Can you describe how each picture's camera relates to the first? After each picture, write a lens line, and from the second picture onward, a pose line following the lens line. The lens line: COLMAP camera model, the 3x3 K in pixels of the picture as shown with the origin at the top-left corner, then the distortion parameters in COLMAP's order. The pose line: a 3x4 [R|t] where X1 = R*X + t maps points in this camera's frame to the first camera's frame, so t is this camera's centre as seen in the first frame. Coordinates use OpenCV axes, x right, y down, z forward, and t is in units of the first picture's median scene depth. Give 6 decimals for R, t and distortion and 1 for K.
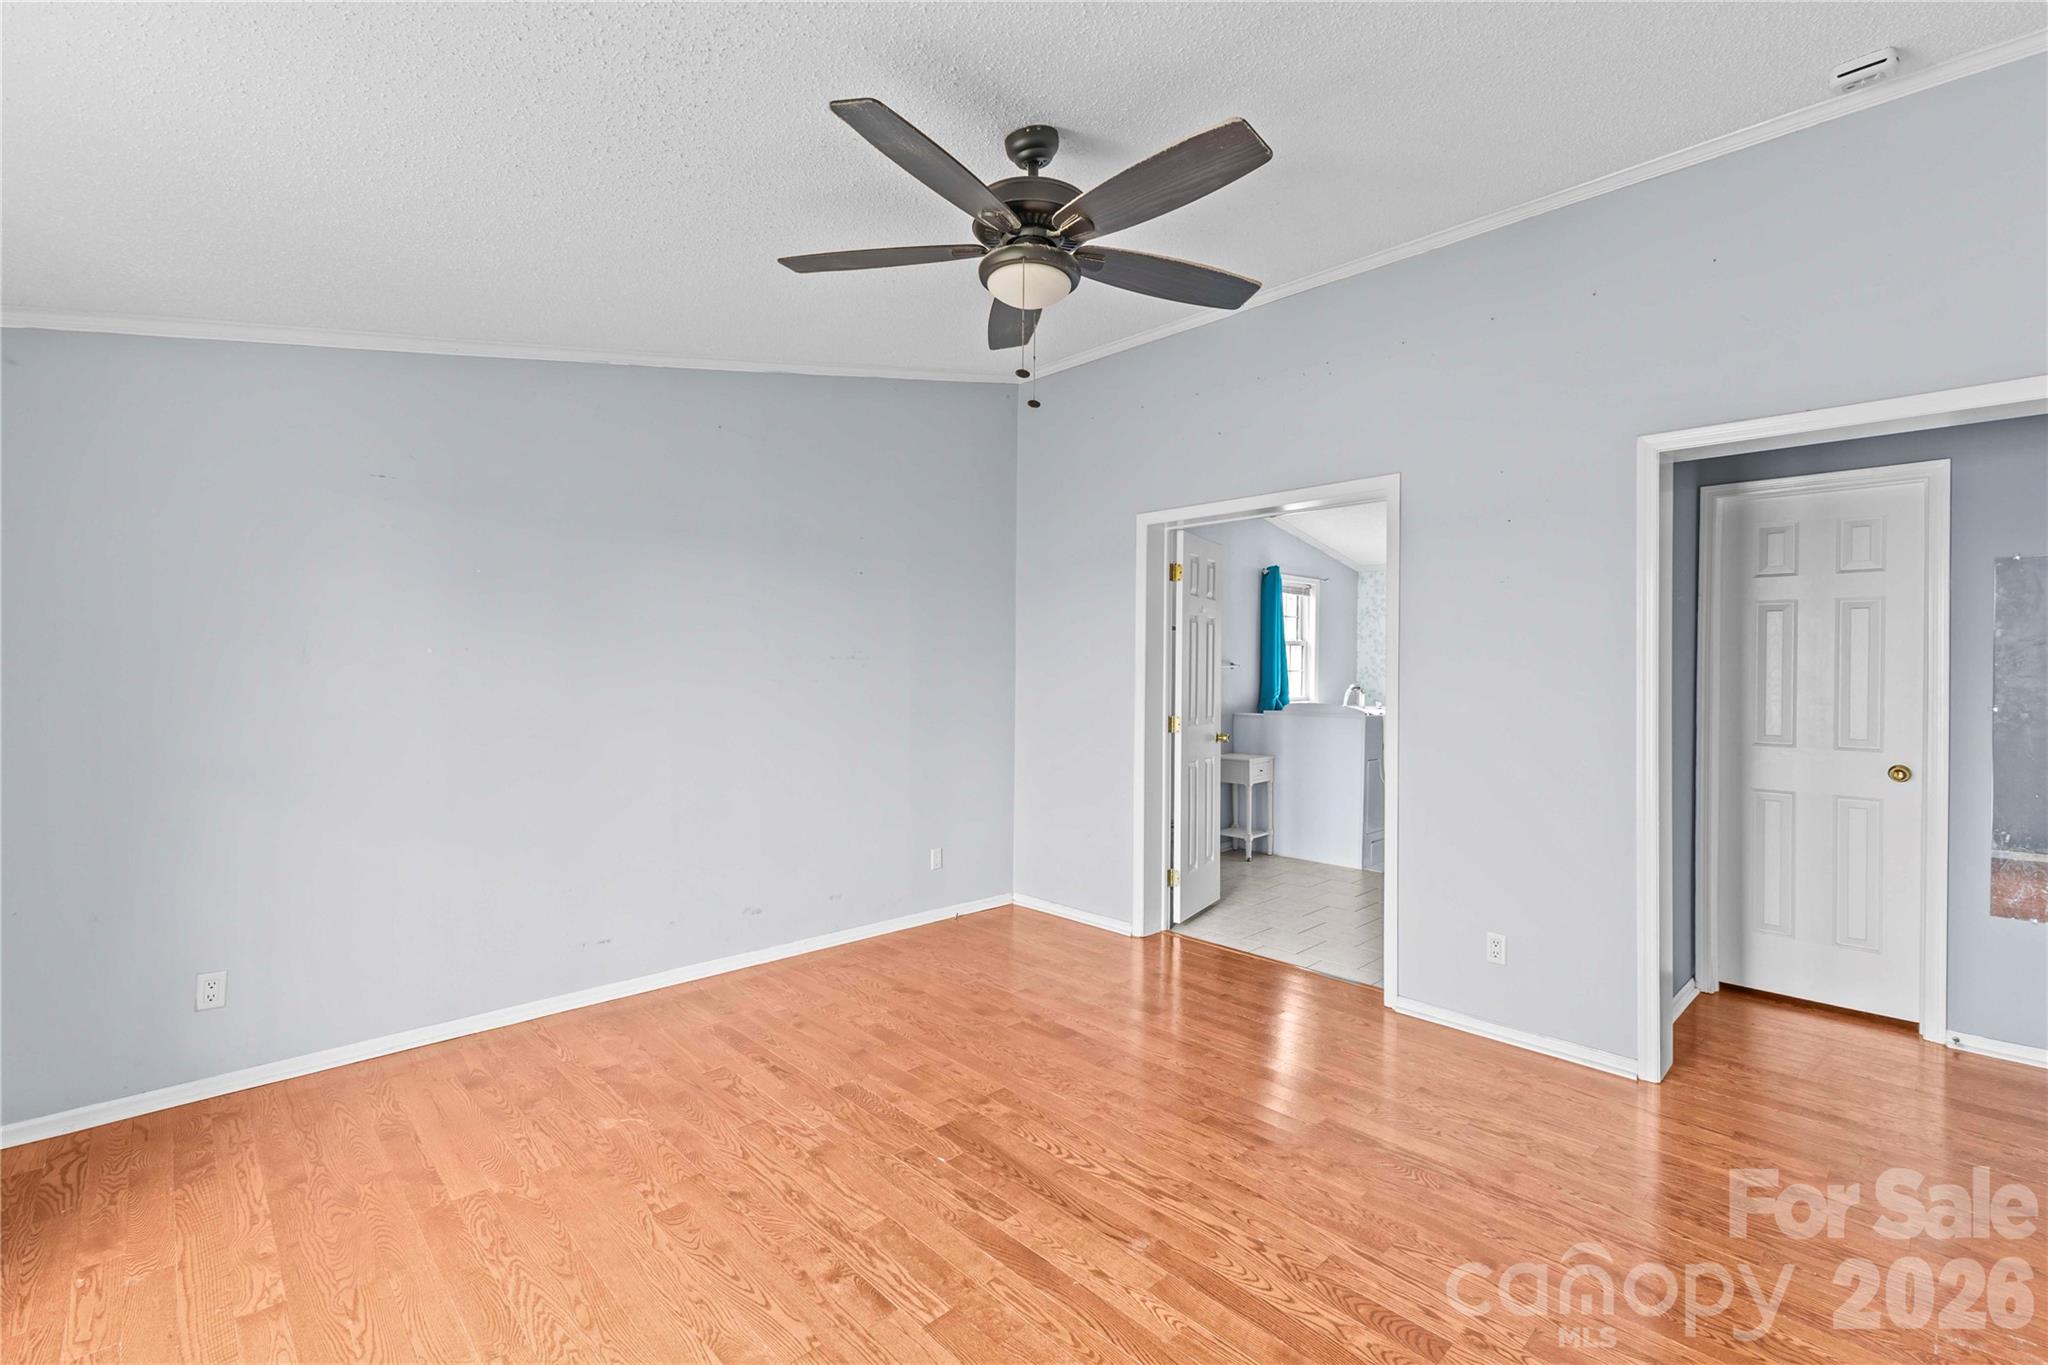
lens RADIAL K [[882.4, 0, 1031.5], [0, 882.4, 668.1], [0, 0, 1]] dist [0.003977, 0.000364]
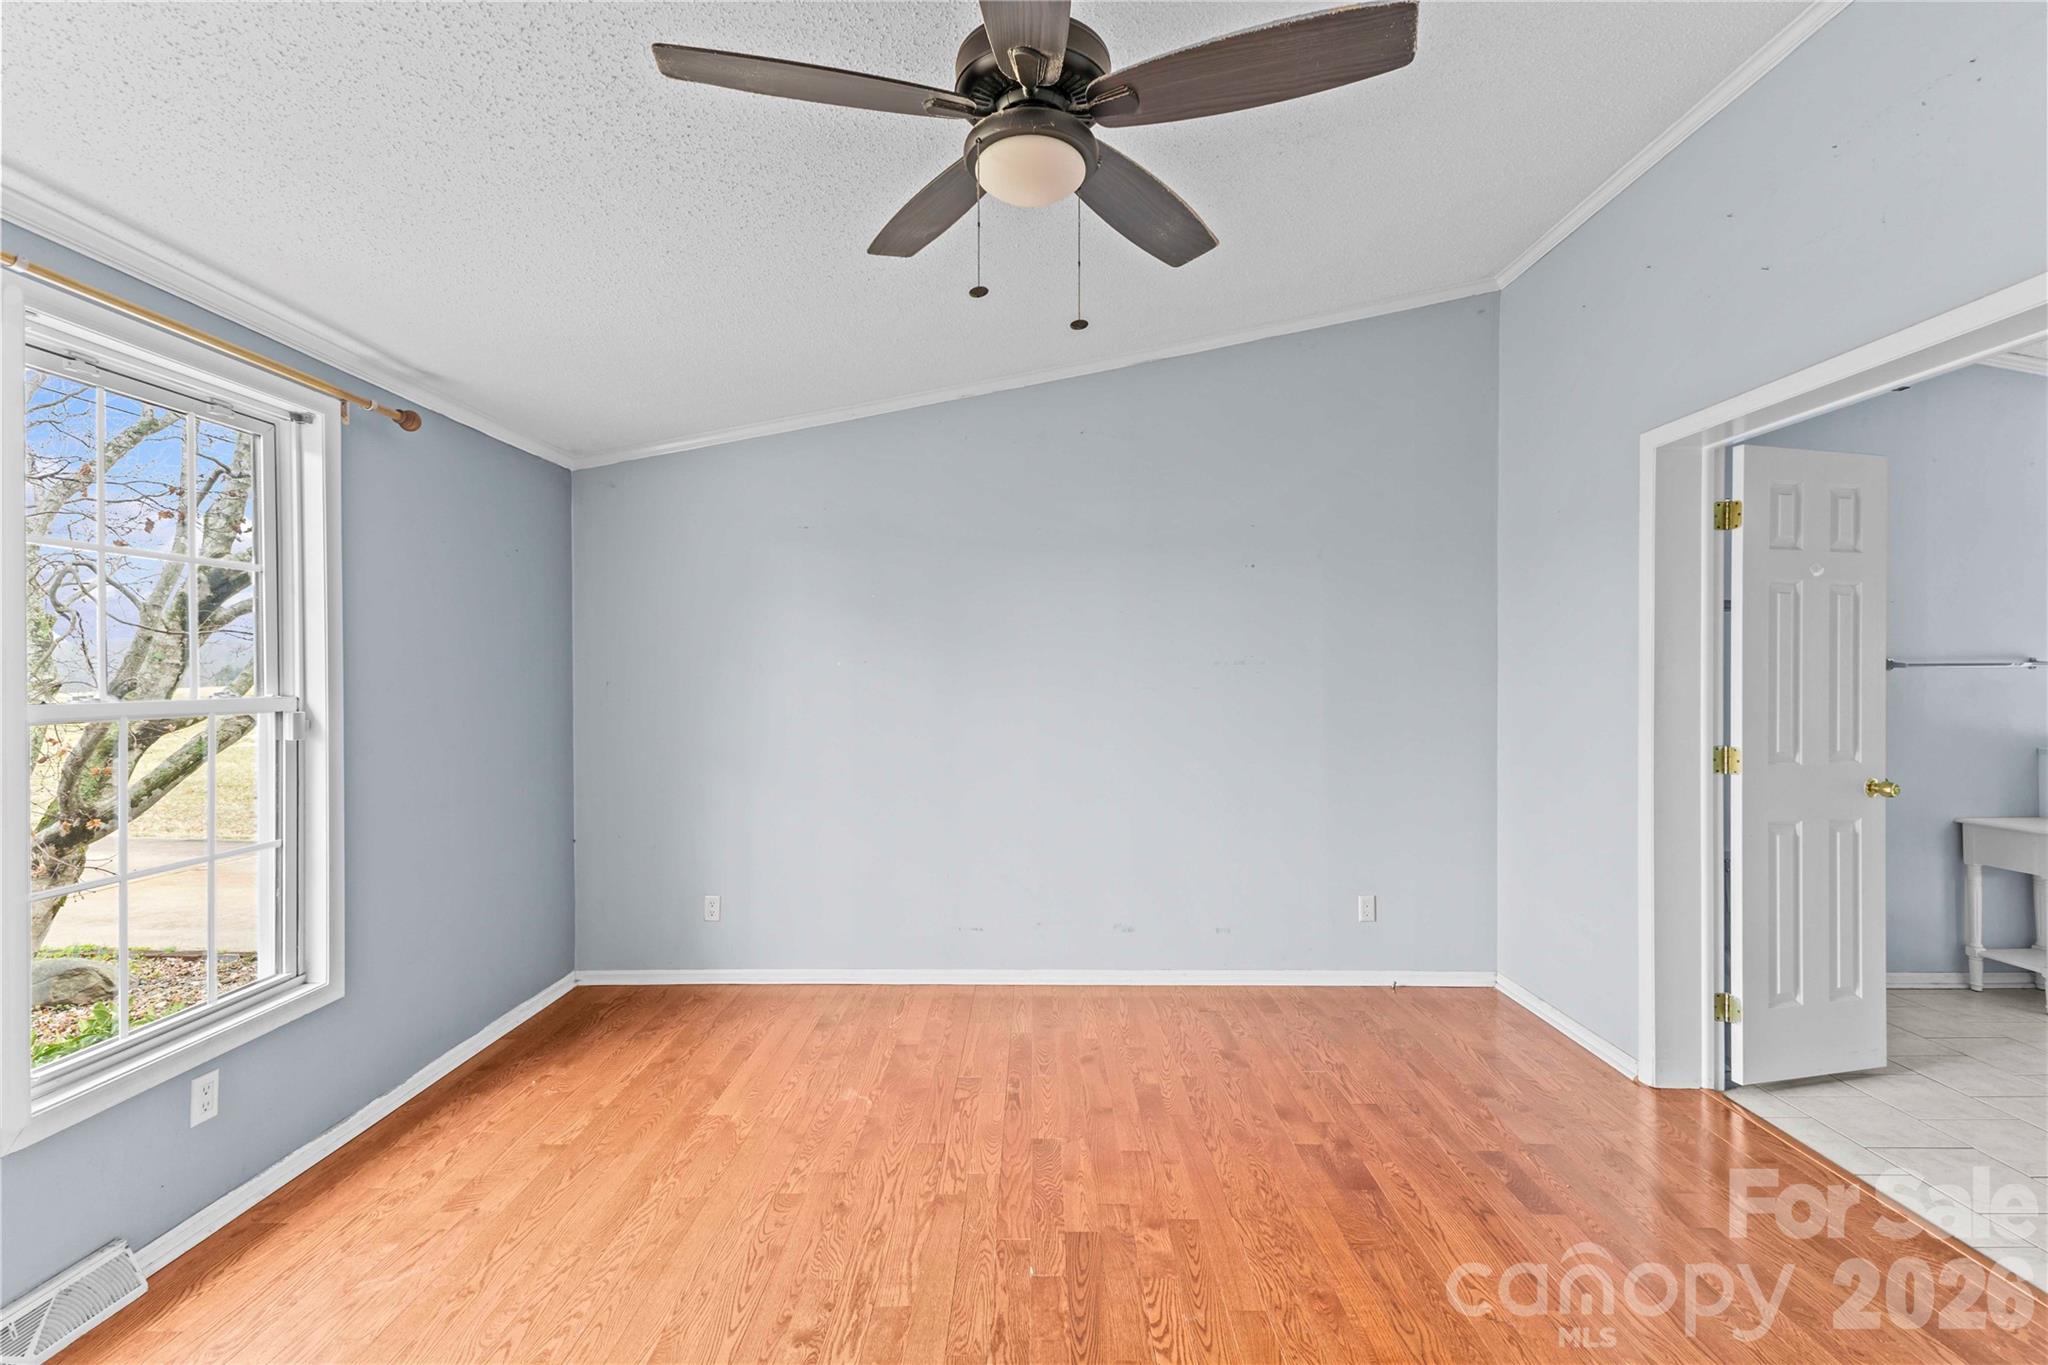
lens RADIAL K [[873.9, 0, 1019.1], [0, 873.9, 678.4], [0, 0, 1]] dist [0.005165, 0.000688]
pose [[0.711844, -0.006387, -0.702309, 0.341290], [0.008379, 0.999965, -0.000602, 0.003158], [0.702288, -0.005456, 0.711872, 0.302697]]
